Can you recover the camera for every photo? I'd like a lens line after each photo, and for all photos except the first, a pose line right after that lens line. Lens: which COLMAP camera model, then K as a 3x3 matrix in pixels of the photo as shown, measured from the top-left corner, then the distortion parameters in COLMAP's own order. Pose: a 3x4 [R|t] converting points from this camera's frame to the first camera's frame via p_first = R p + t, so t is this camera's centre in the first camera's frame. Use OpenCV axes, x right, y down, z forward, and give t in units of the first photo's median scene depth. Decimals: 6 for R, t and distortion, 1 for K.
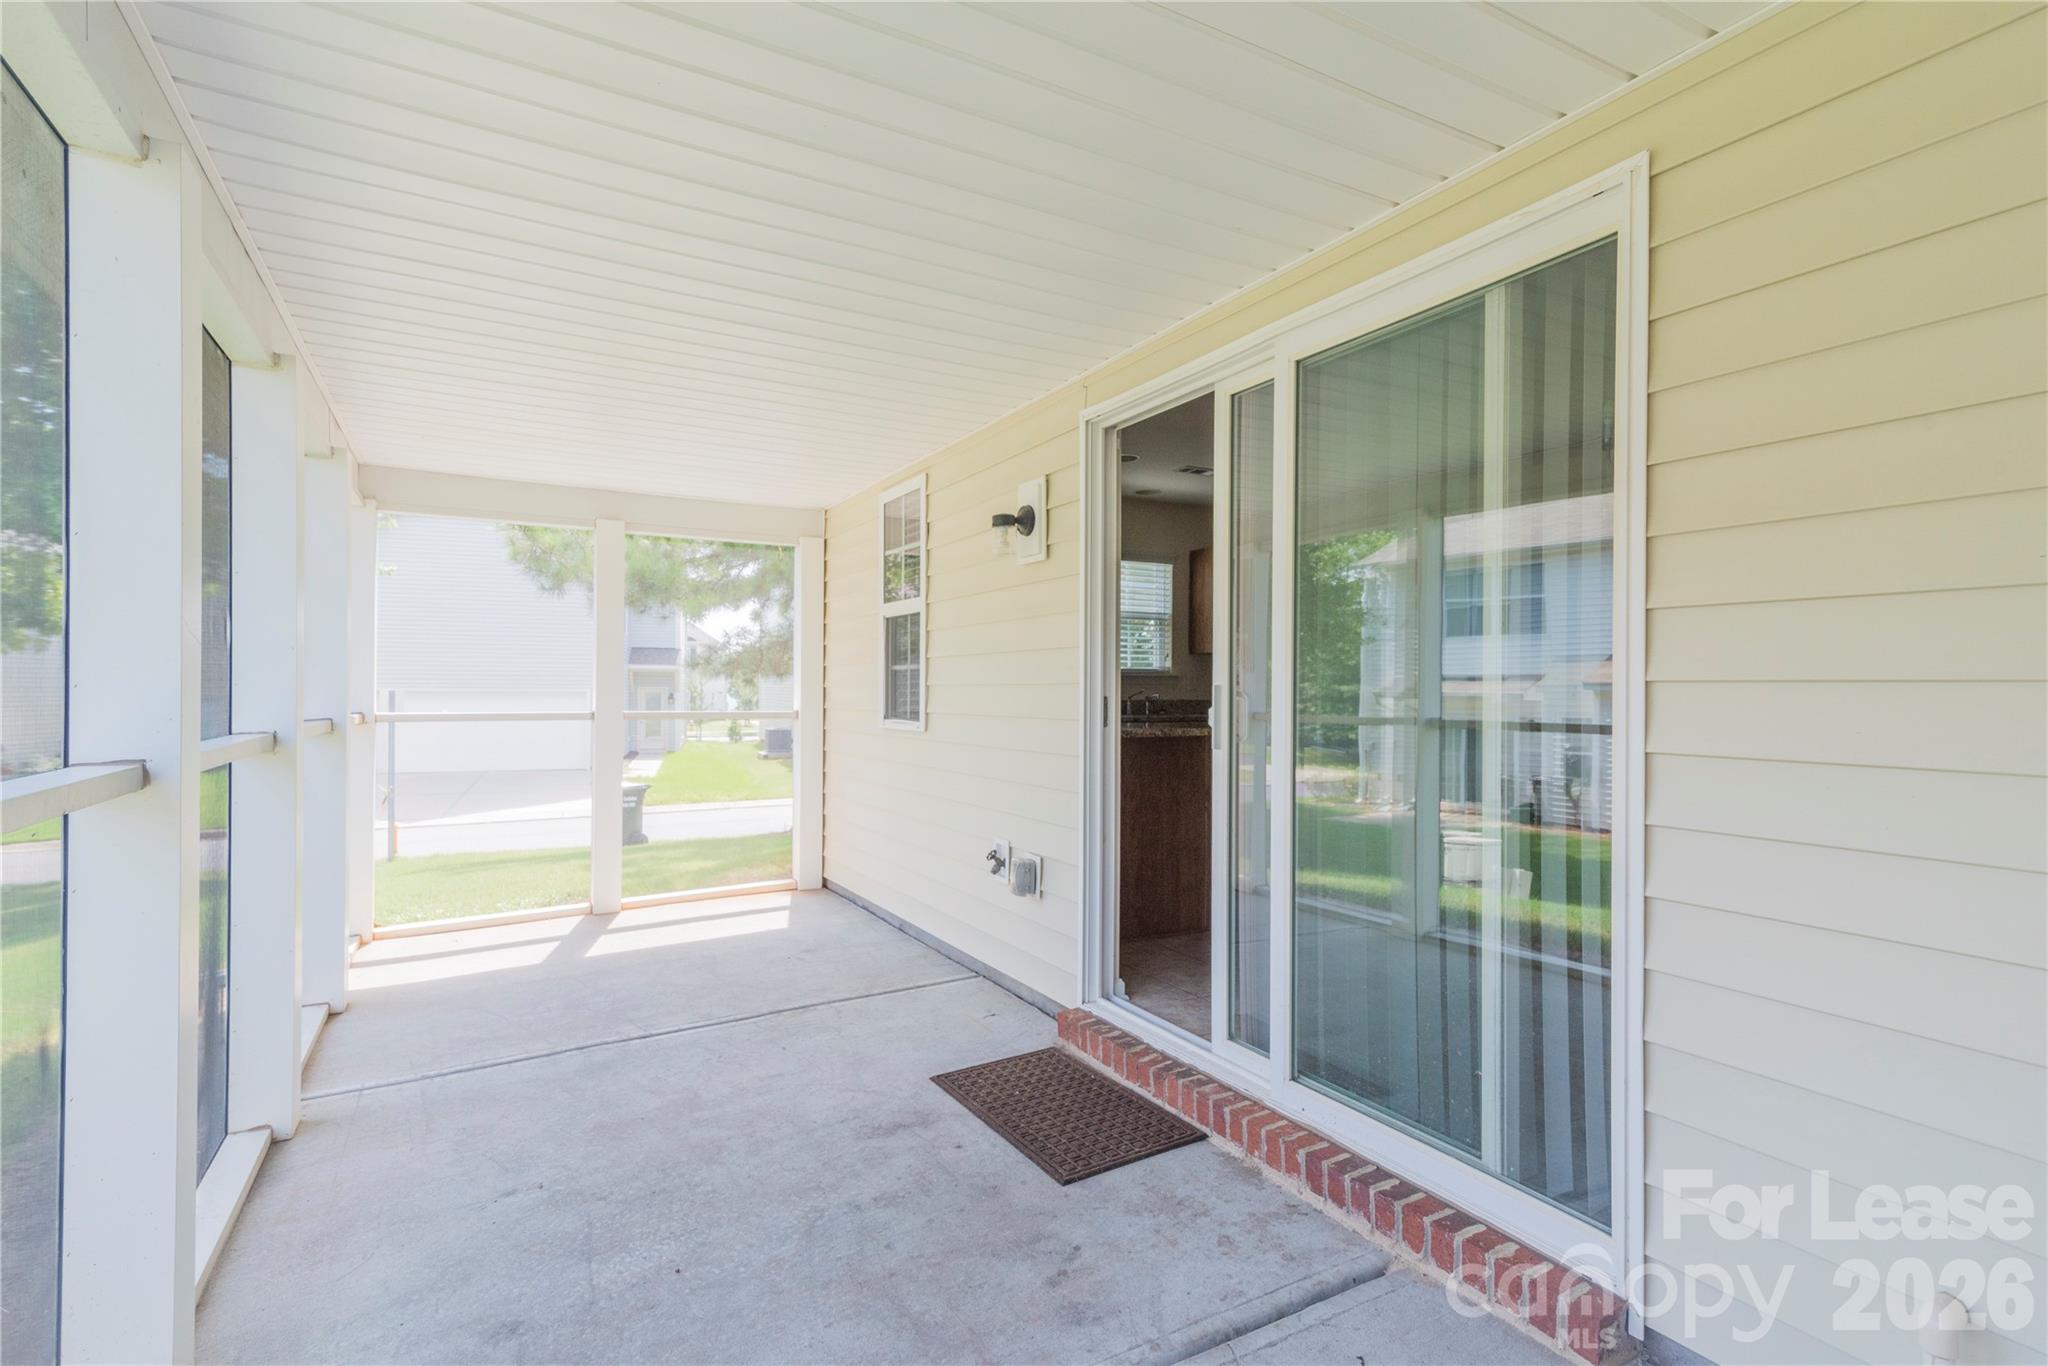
lens RADIAL K [[983.8, 0, 1041.1], [0, 983.8, 689.4], [0, 0, 1]] dist [0.027270, -0.000171]
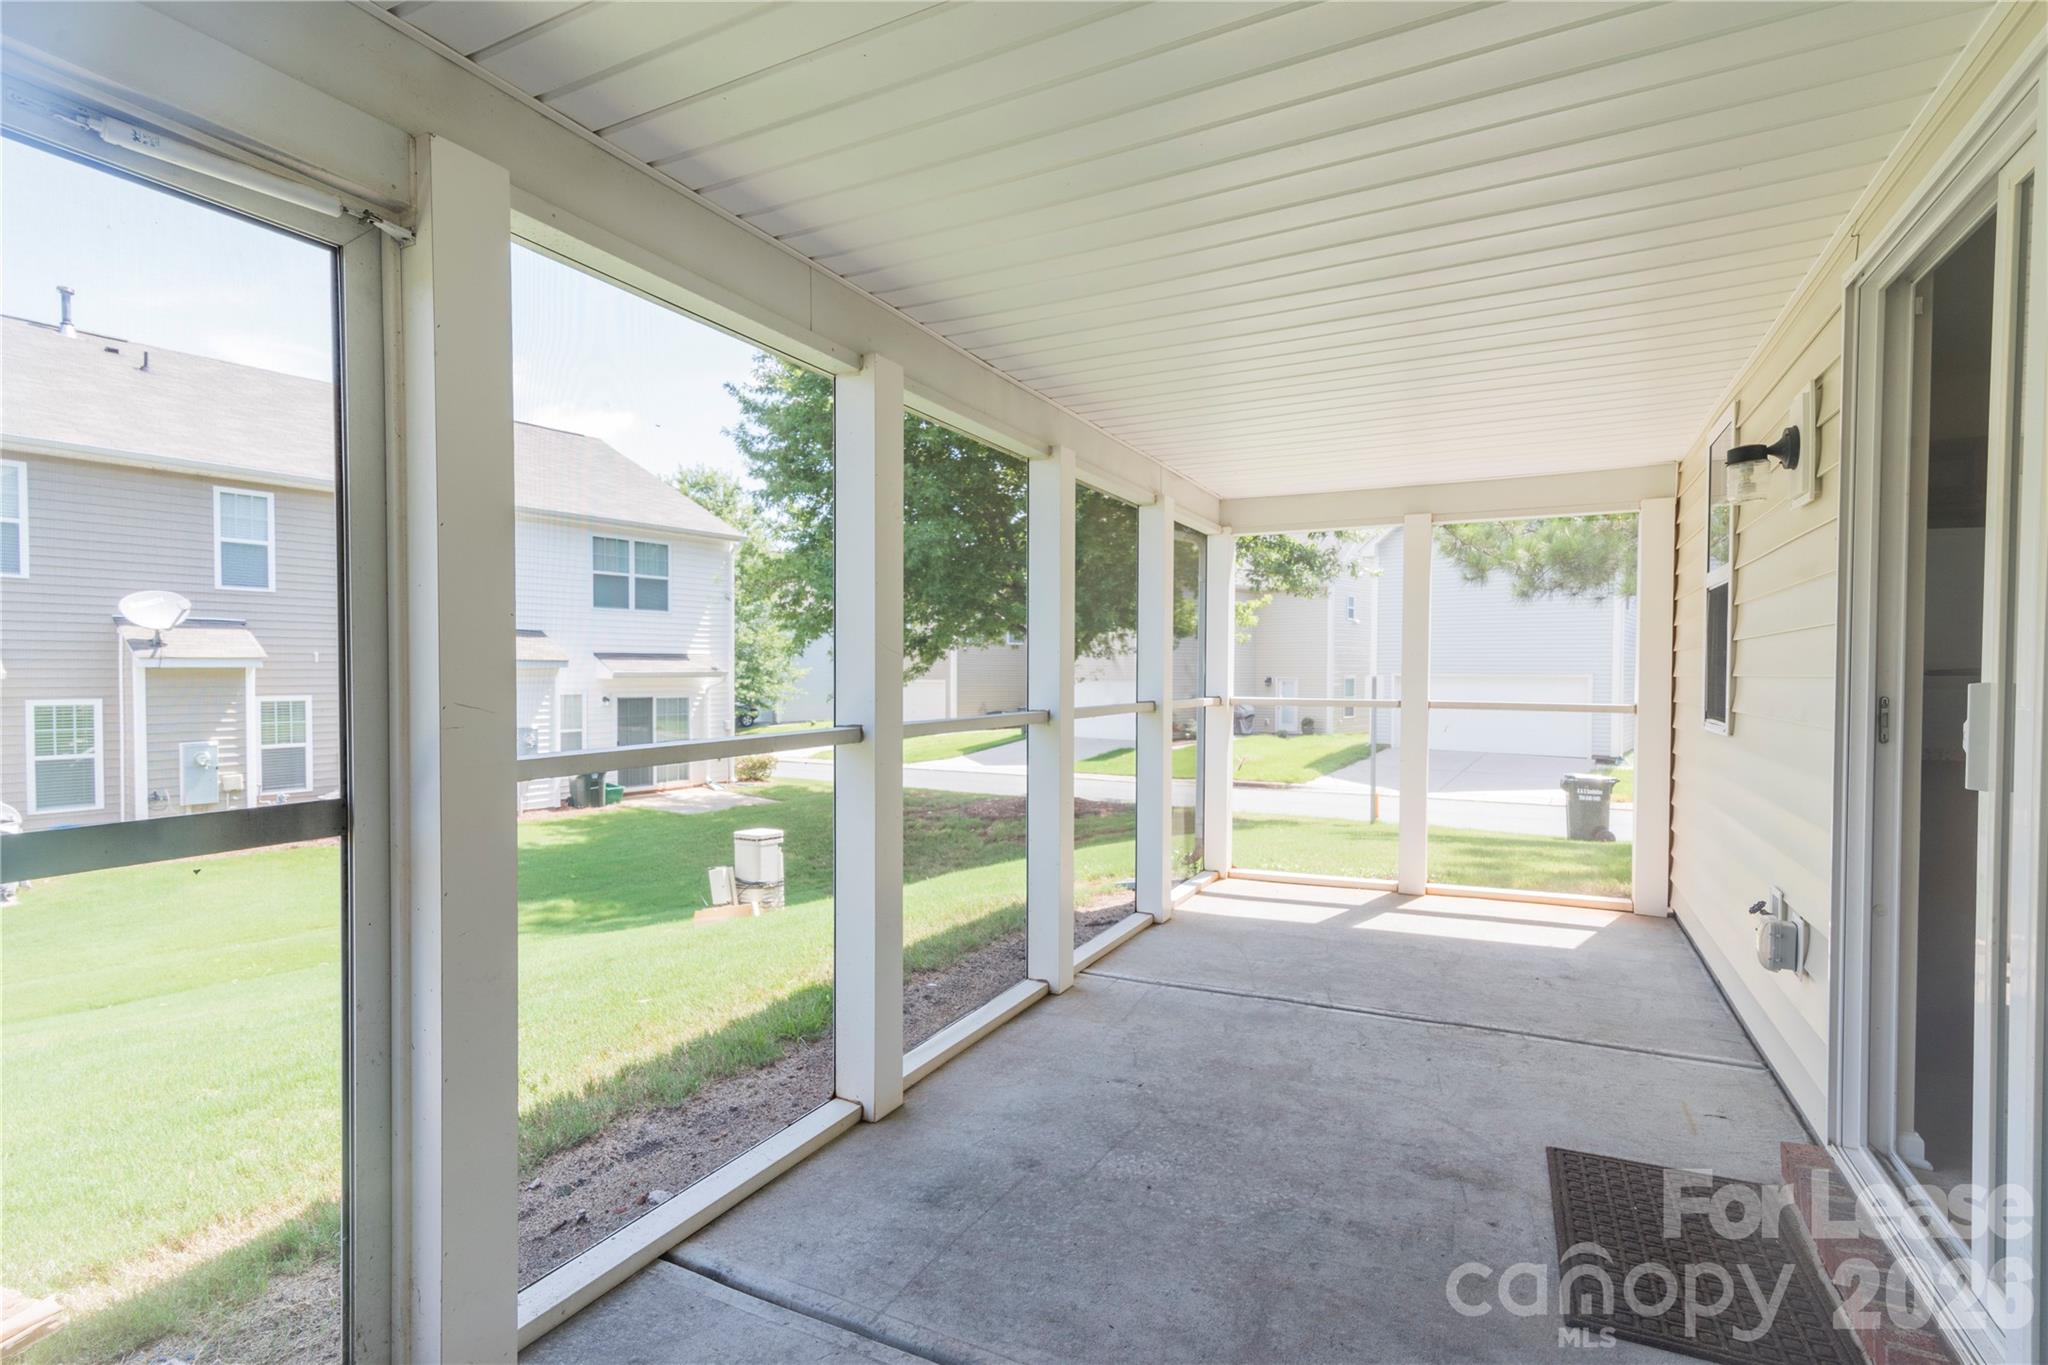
lens RADIAL K [[983.8, 0, 1041.1], [0, 983.8, 688.9], [0, 0, 1]] dist [0.027270, -0.000171]
pose [[0.554910, 0.014022, -0.831792, 0.304208], [-0.001264, 0.999871, 0.016012, -0.008078], [0.831909, -0.007834, 0.554856, 0.153608]]
